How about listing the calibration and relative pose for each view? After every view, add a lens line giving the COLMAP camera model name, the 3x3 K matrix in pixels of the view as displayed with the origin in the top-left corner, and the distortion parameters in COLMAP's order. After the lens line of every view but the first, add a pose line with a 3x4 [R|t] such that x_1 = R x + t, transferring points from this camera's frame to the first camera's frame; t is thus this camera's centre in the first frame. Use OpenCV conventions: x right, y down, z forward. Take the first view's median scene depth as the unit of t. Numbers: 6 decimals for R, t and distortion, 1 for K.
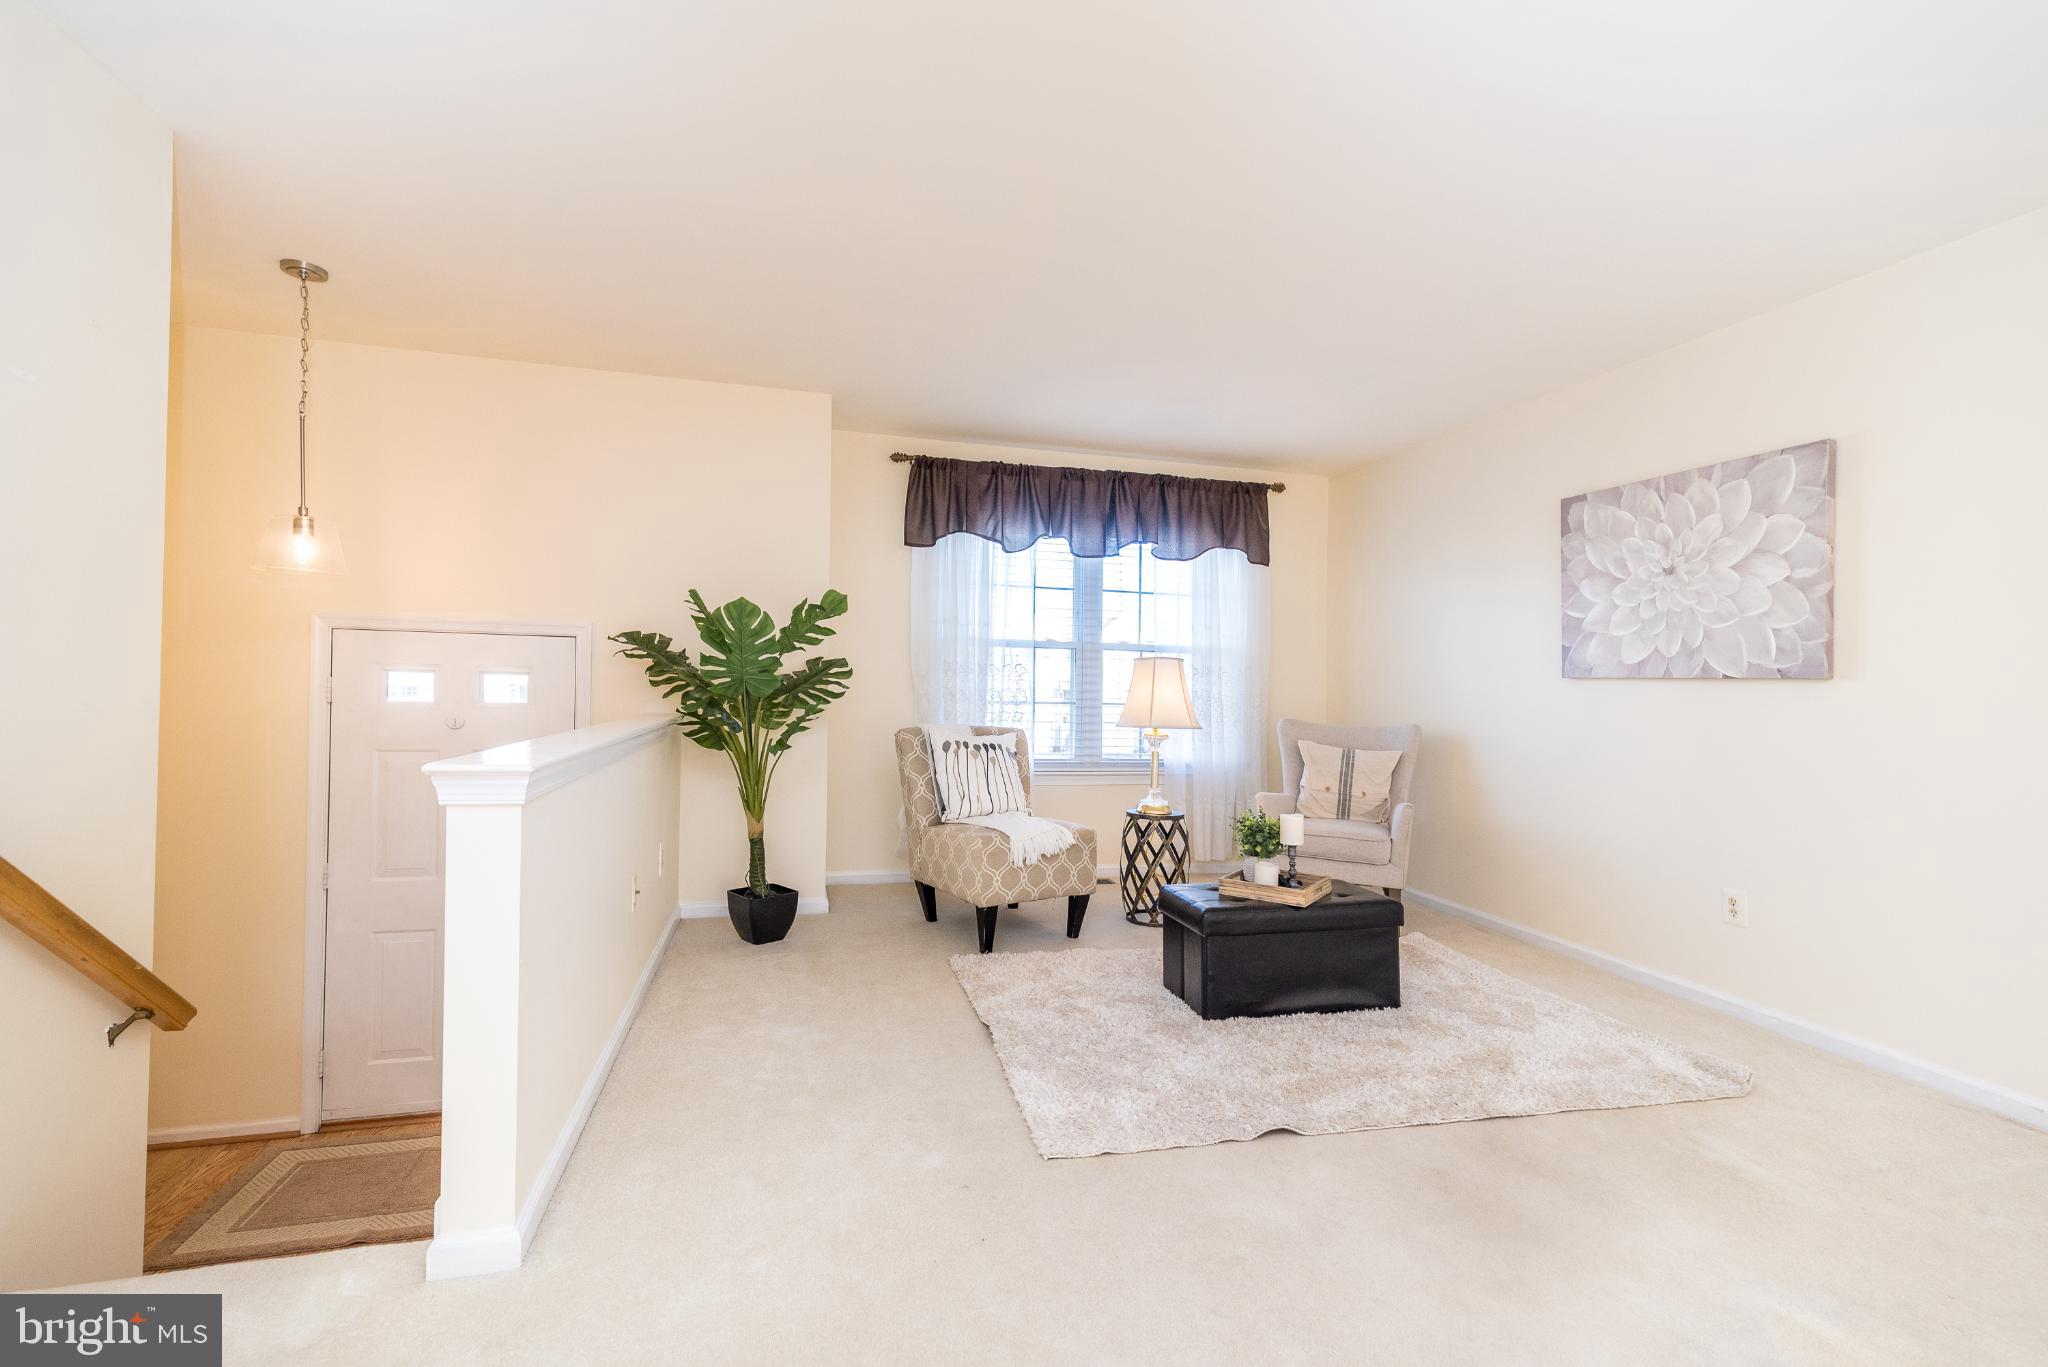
lens RADIAL K [[885.3, 0, 1023.9], [0, 885.3, 647.3], [0, 0, 1]] dist [0.000878, 0.000175]
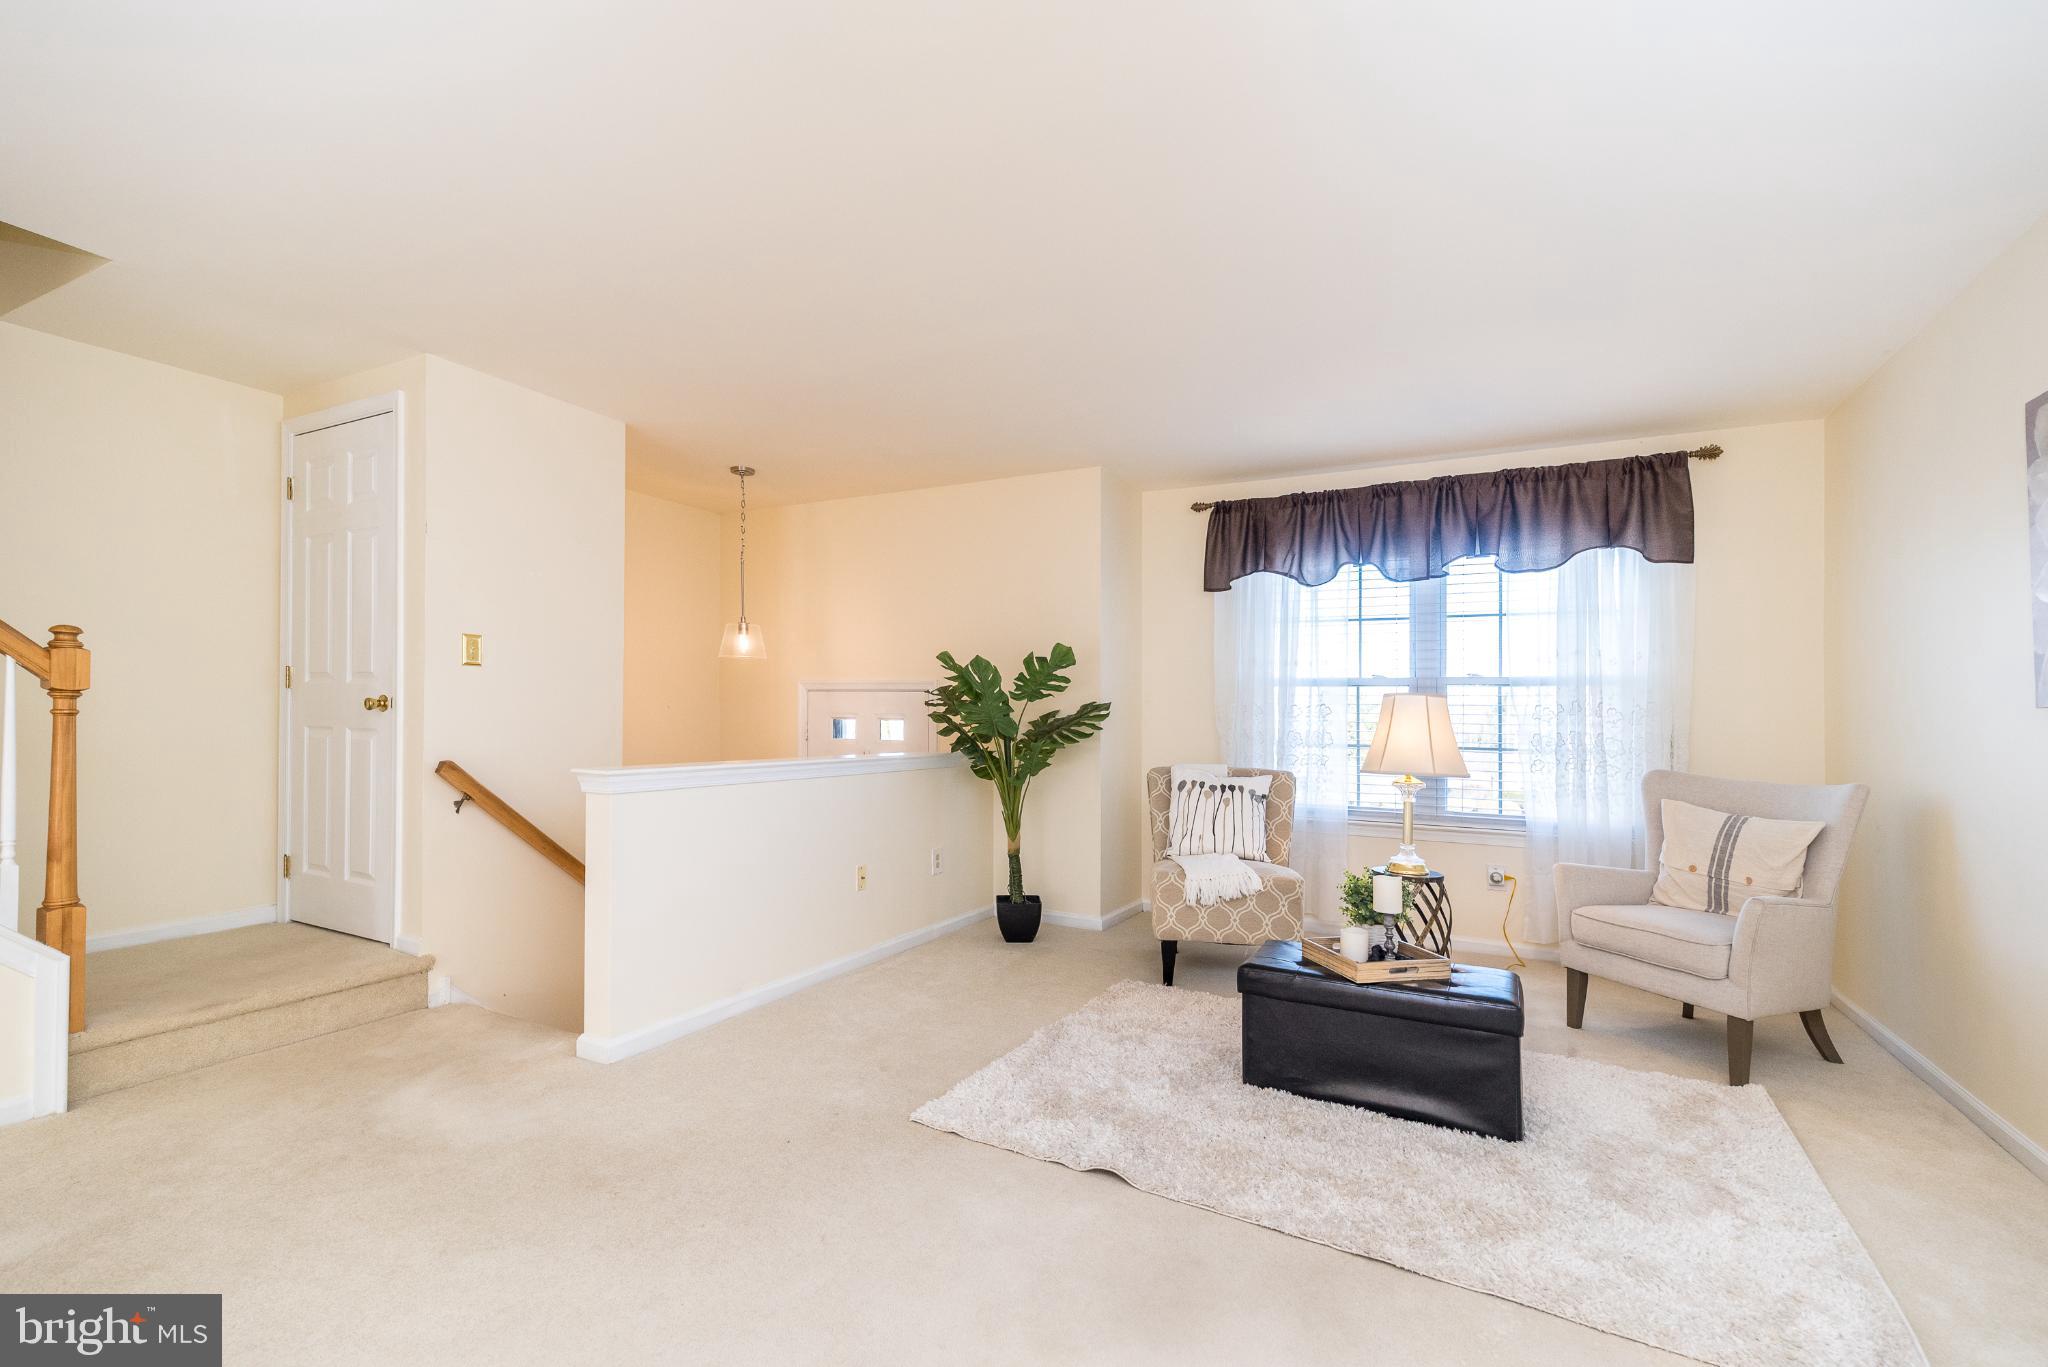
lens RADIAL K [[895.1, 0, 1032.0], [0, 895.1, 680.0], [0, 0, 1]] dist [0.011088, 0.000105]
pose [[0.740240, -0.039475, -0.671183, 0.446117], [0.030055, 0.999220, -0.025620, 0.009539], [0.671671, -0.001207, 0.740849, 0.097393]]
